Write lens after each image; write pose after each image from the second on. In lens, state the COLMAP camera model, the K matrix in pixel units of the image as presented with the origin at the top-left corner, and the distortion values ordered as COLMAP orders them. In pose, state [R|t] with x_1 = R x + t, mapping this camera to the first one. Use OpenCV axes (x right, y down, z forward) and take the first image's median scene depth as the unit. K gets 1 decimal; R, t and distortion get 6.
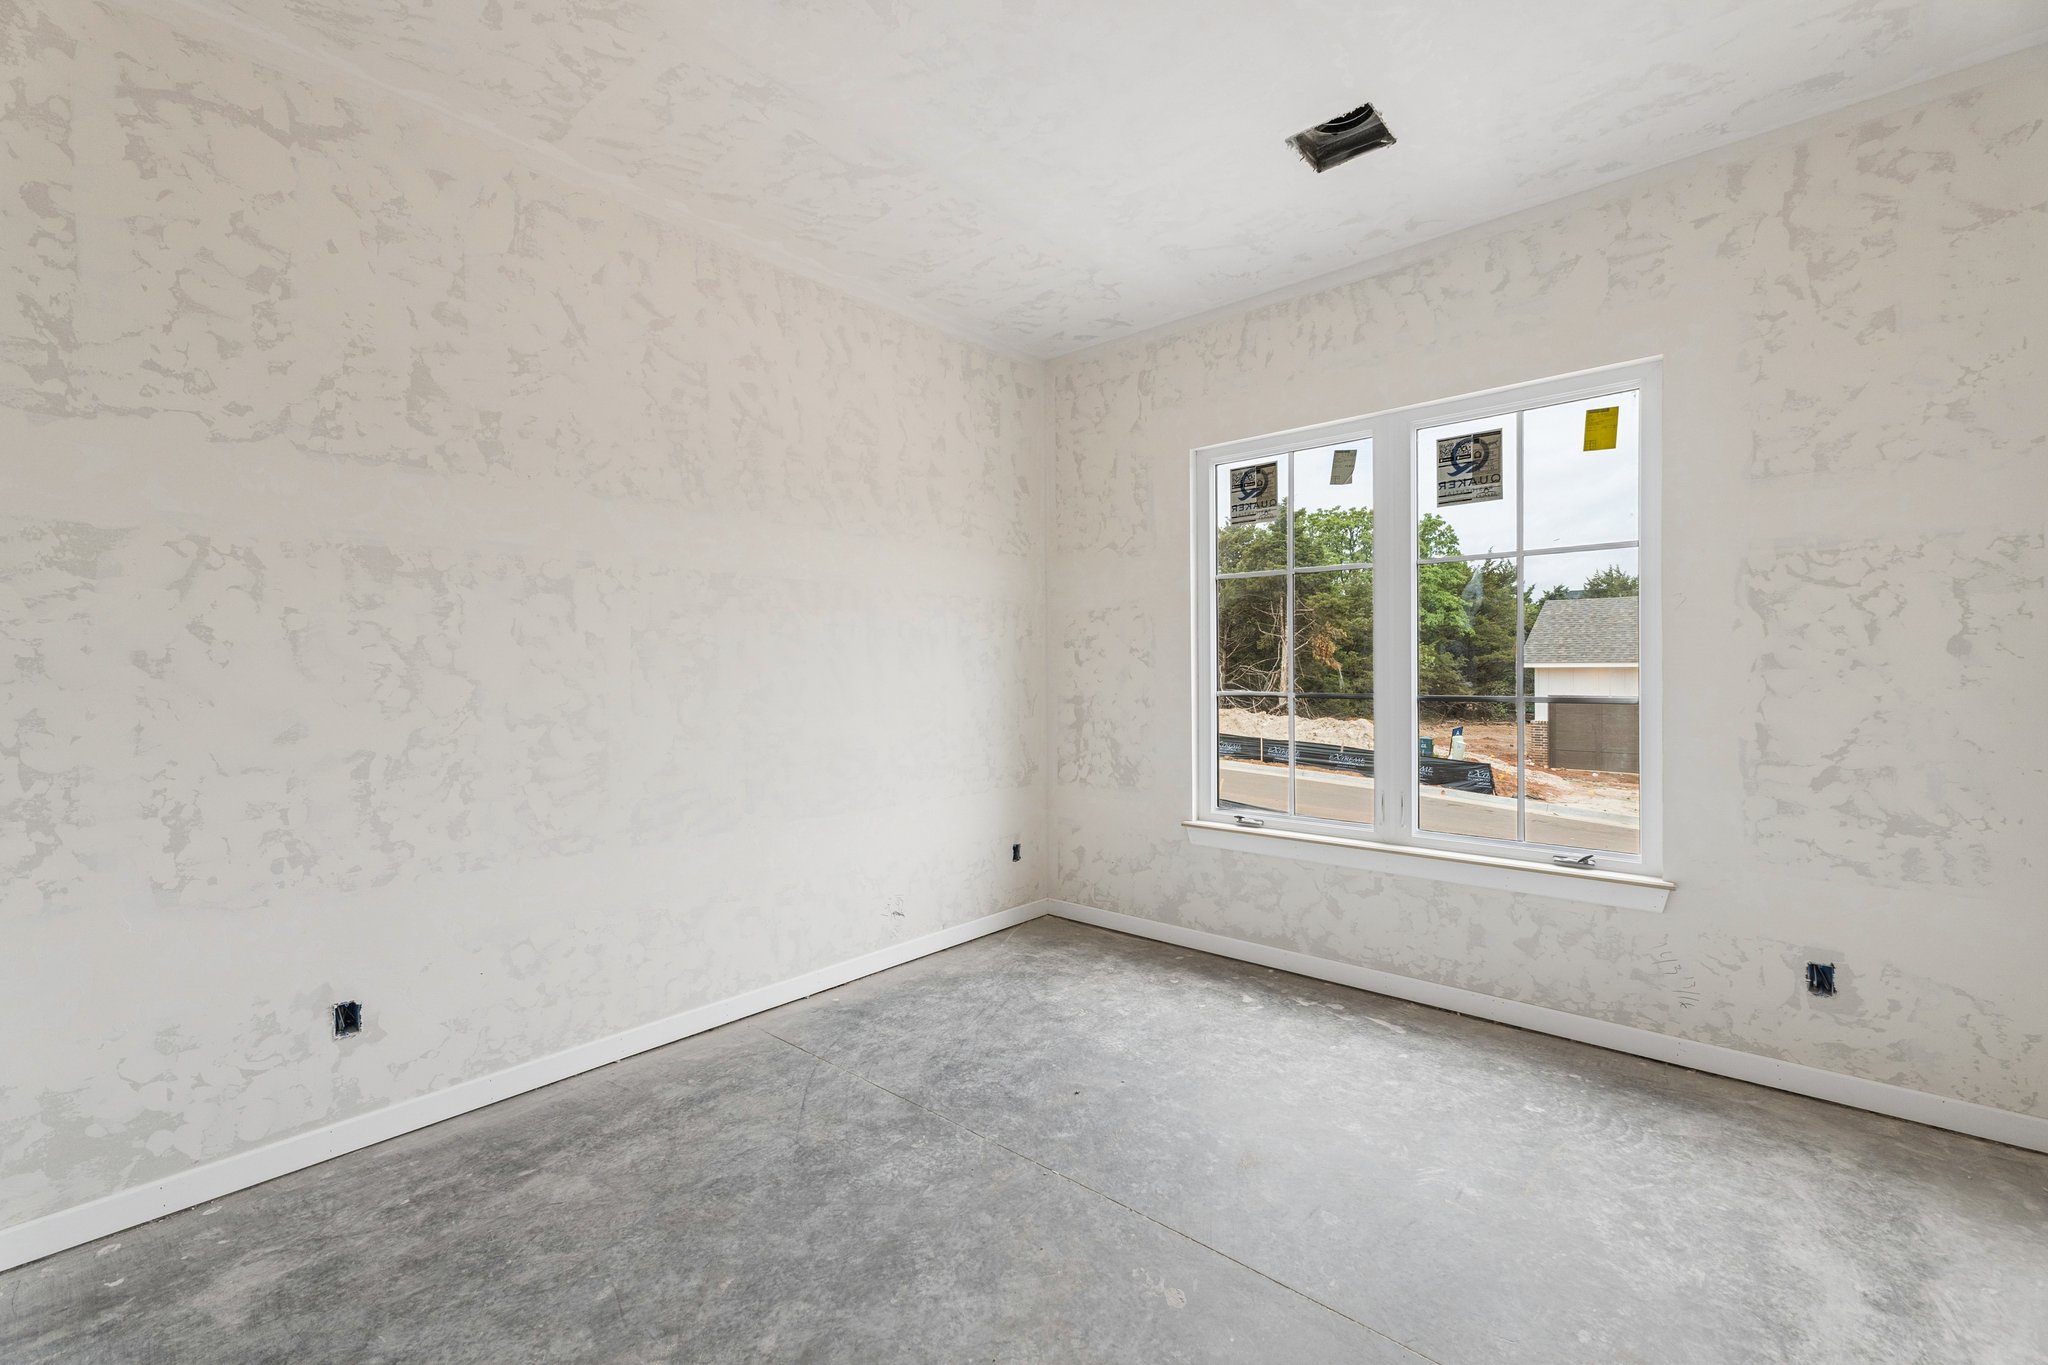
lens RADIAL K [[856.5, 0, 1024.0], [0, 856.5, 682.5], [0, 0, 1]] dist [0.002607, 0.000029]
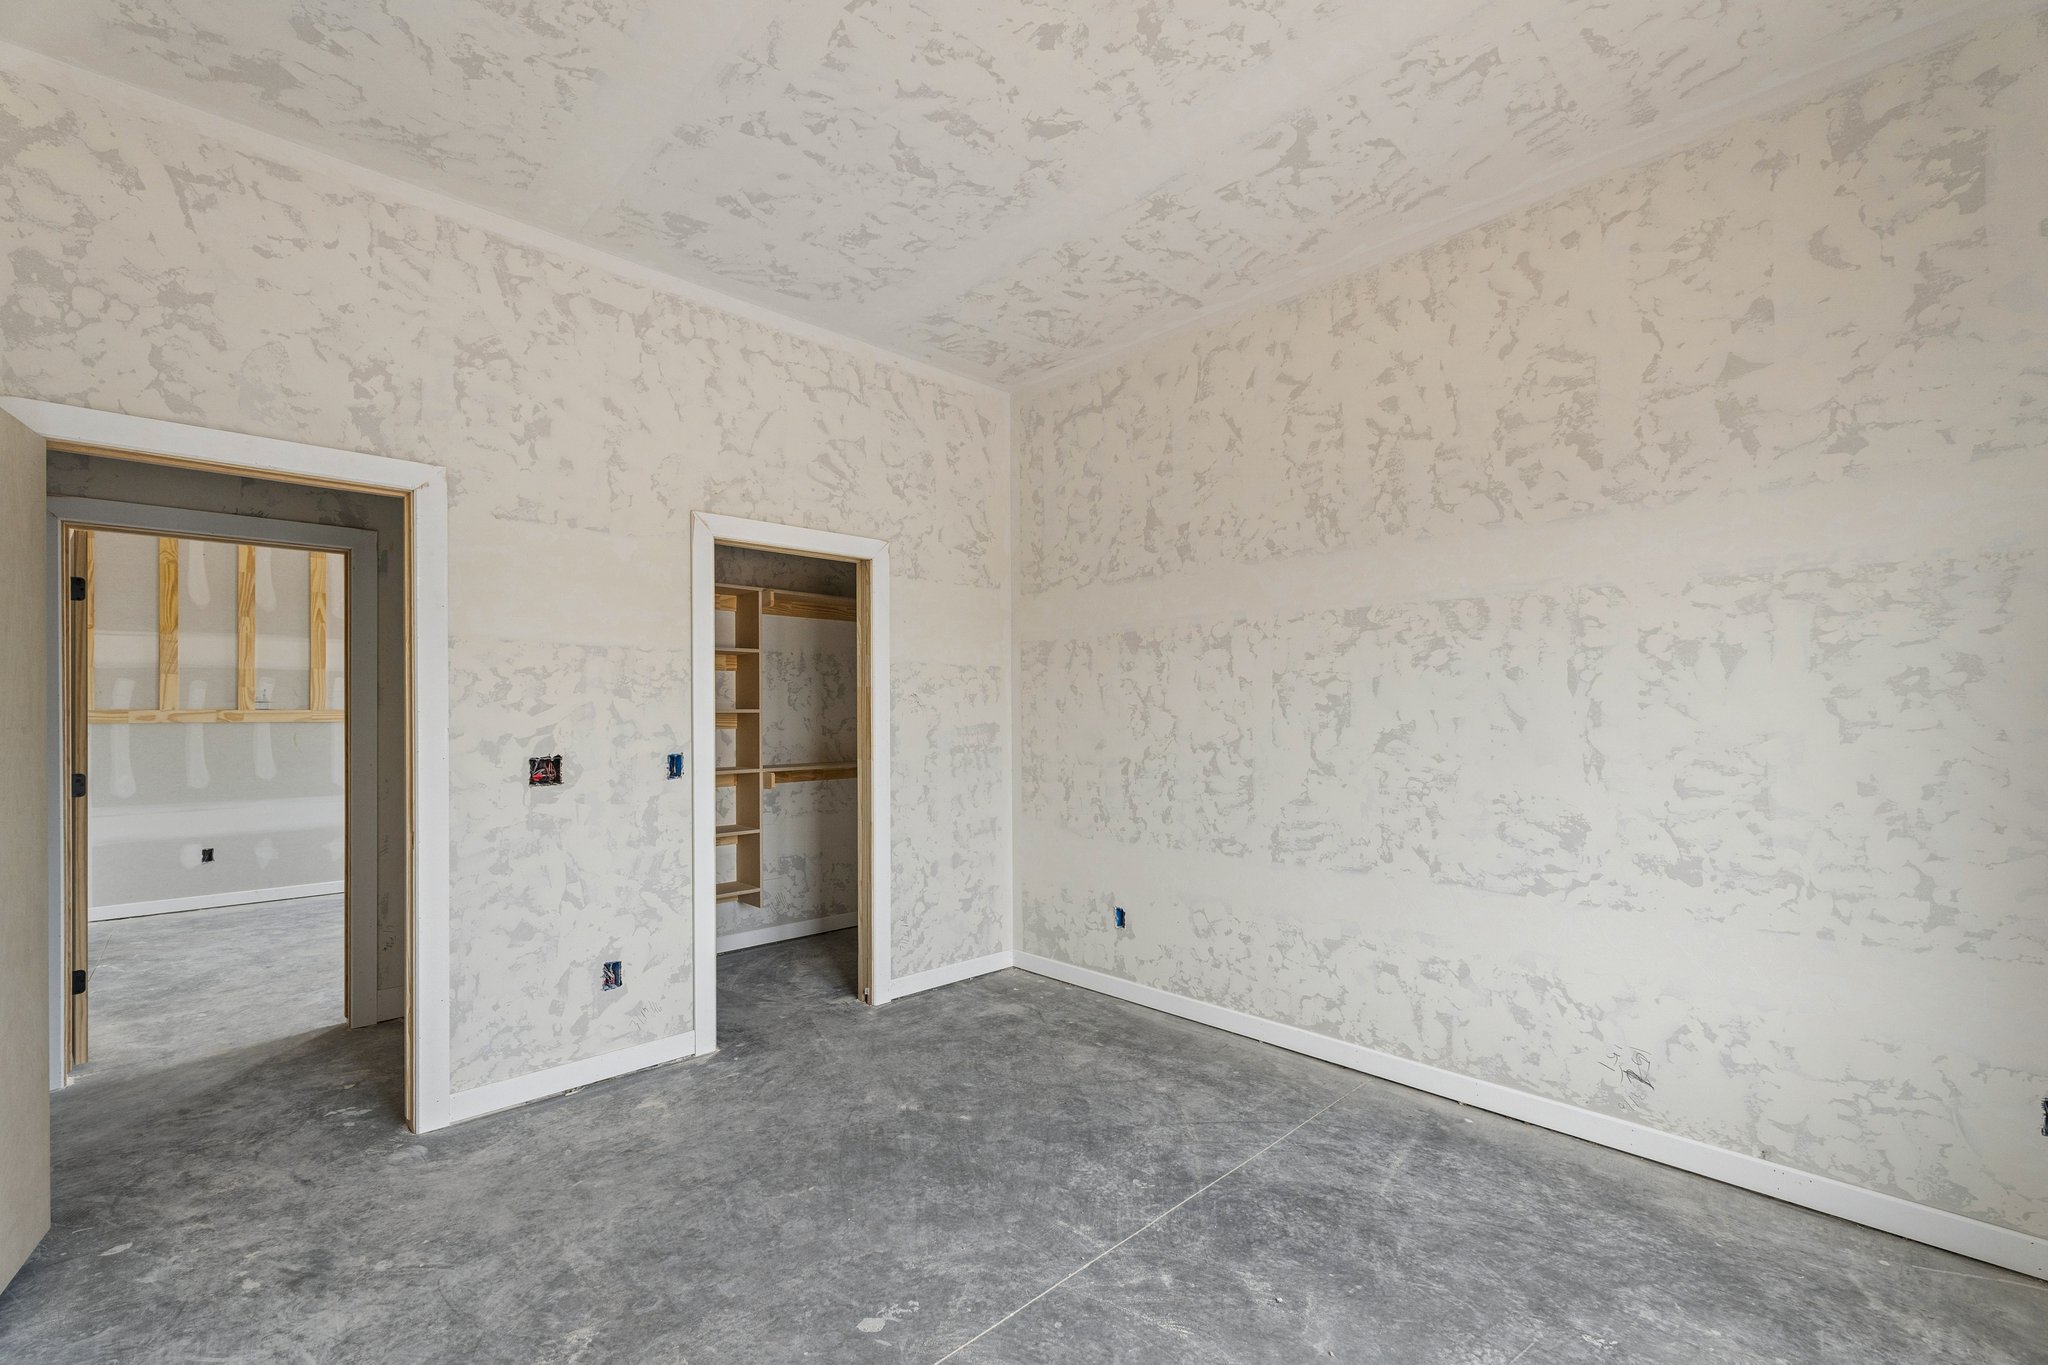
lens RADIAL K [[862.1, 0, 1026.5], [0, 862.1, 716.9], [0, 0, 1]] dist [0.001743, 0.000375]
pose [[-0.080624, 0.010647, -0.996688, 0.793240], [-0.008678, 0.999898, 0.011383, -0.014285], [0.996707, 0.009567, -0.080523, 0.846912]]
